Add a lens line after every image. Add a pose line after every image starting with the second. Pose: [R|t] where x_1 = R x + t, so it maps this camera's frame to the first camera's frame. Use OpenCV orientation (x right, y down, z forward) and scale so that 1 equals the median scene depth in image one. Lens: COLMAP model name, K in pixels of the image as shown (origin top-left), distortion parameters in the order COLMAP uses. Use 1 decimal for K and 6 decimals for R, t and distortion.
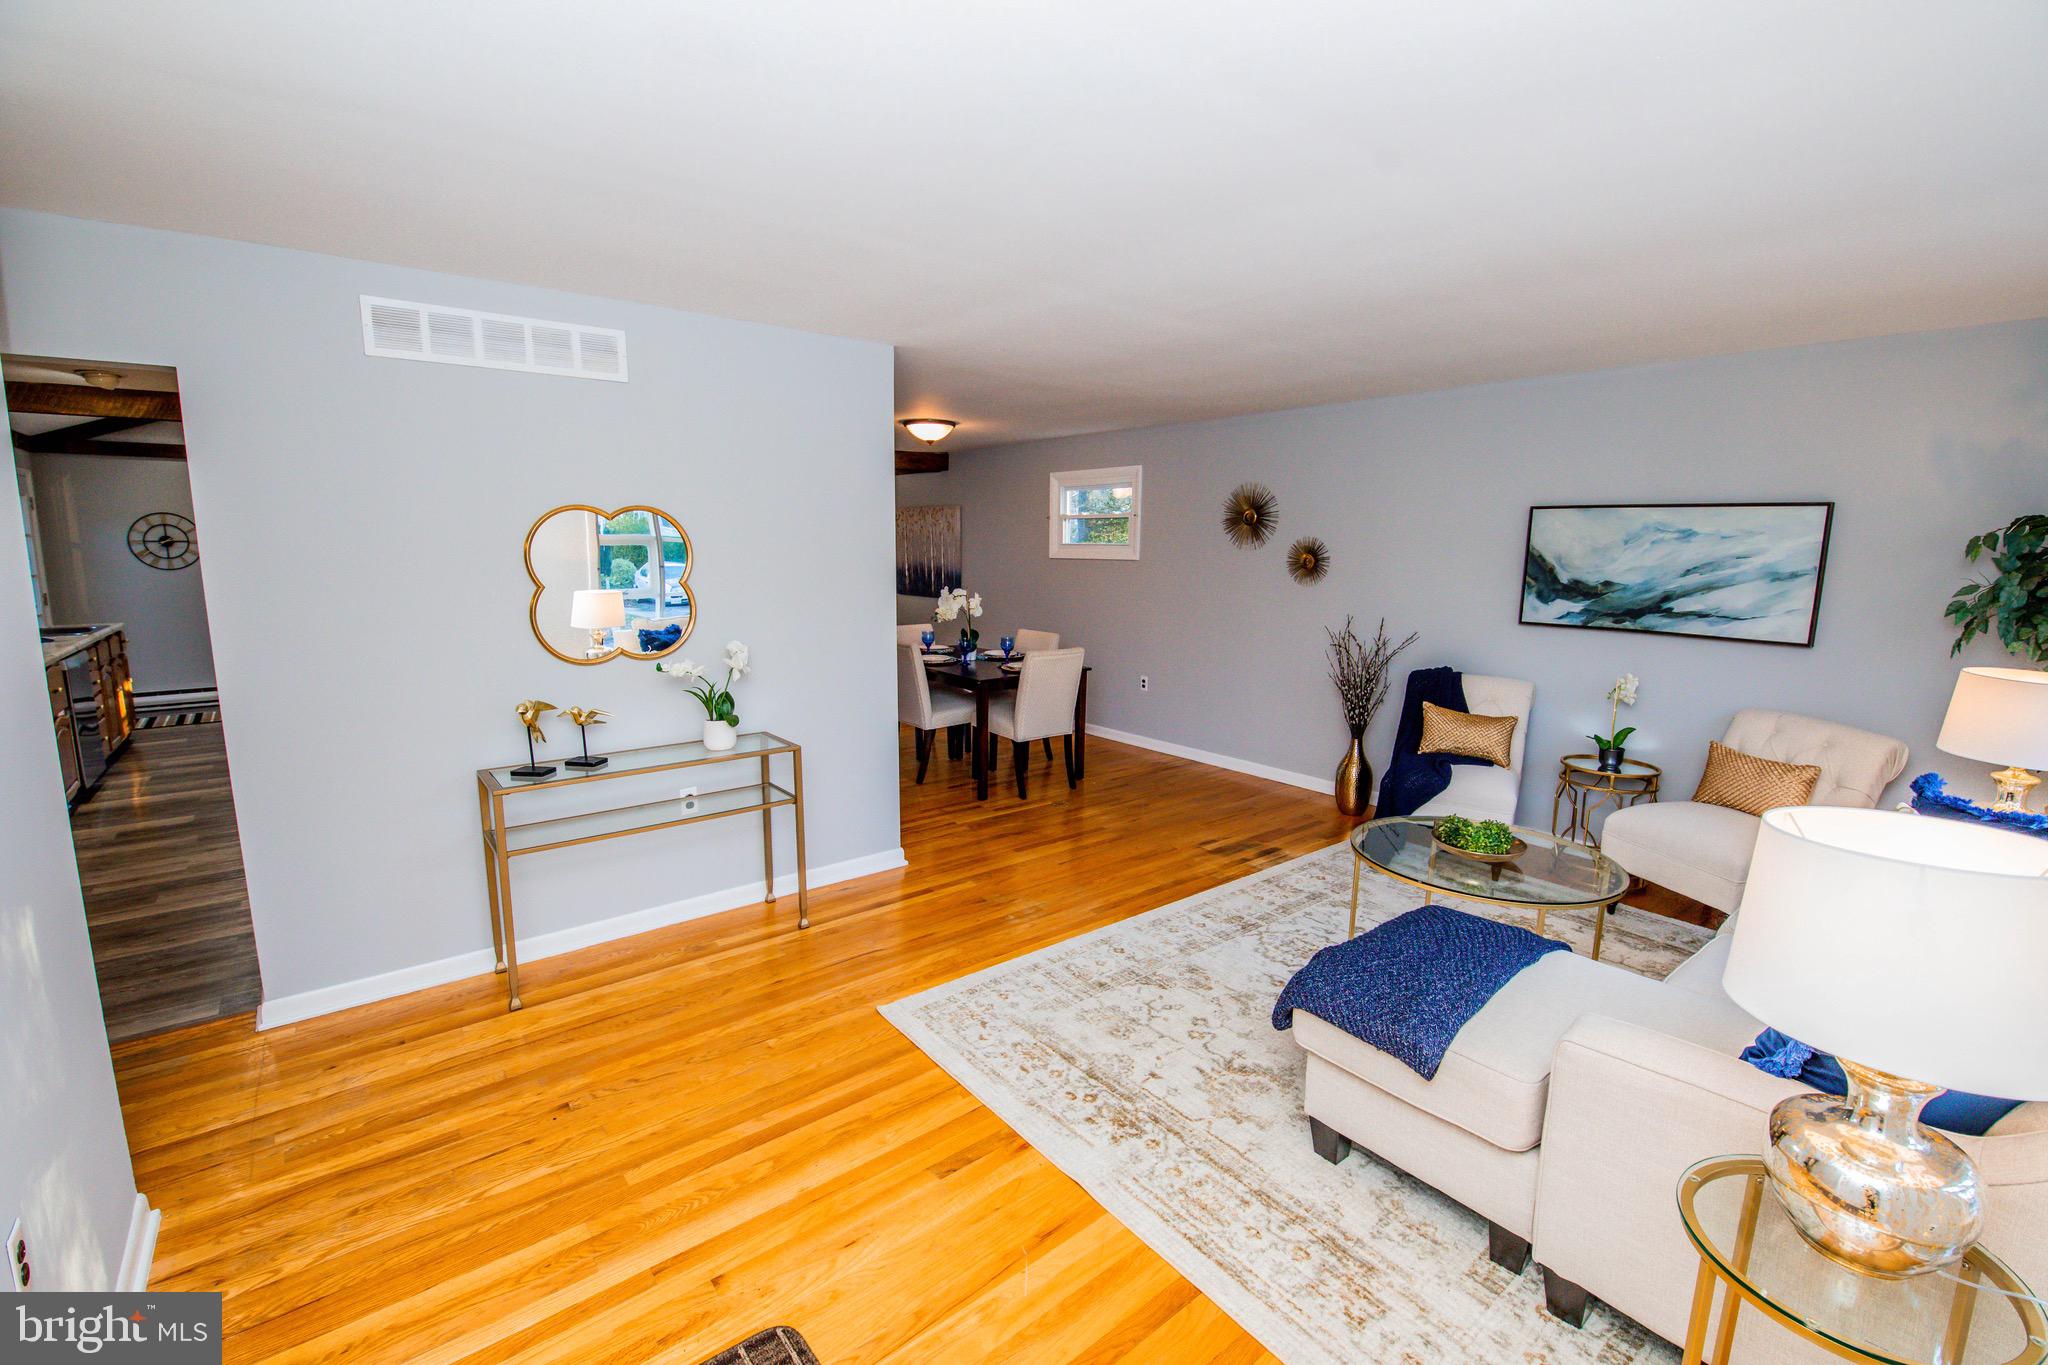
lens RADIAL K [[884.6, 0, 1025.0], [0, 884.6, 689.9], [0, 0, 1]] dist [-0.011456, -0.004592]
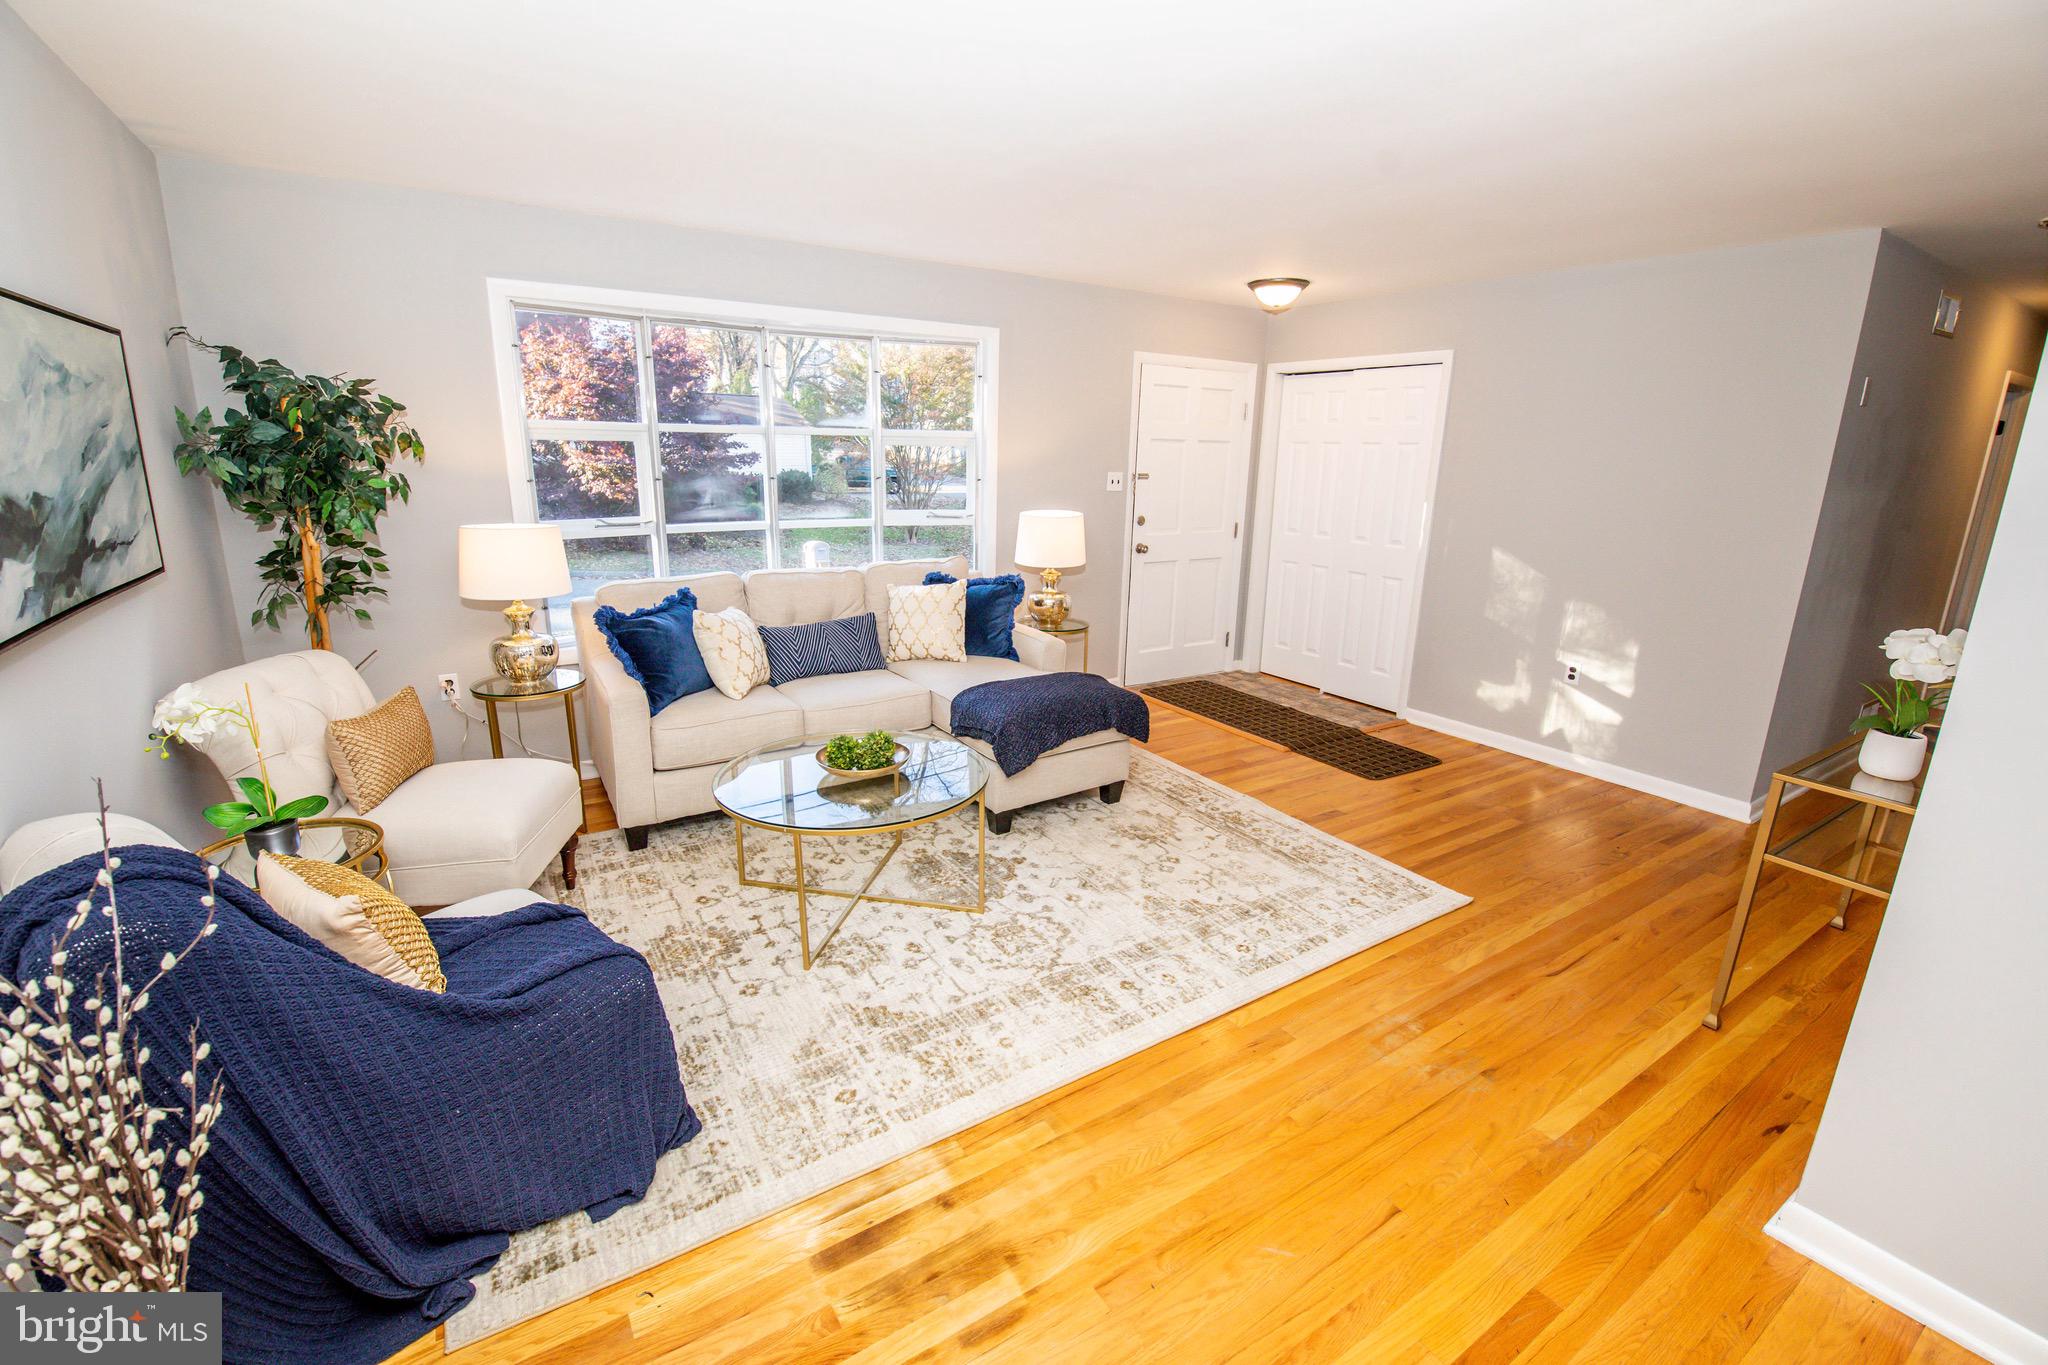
lens RADIAL K [[884.6, 0, 1024.9], [0, 884.6, 676.7], [0, 0, 1]] dist [-0.011456, -0.004592]
pose [[-0.994287, -0.055346, 0.091273, 0.194764], [-0.014468, 0.917061, 0.398483, -0.204255], [-0.105758, 0.394886, -0.912623, 1.317958]]
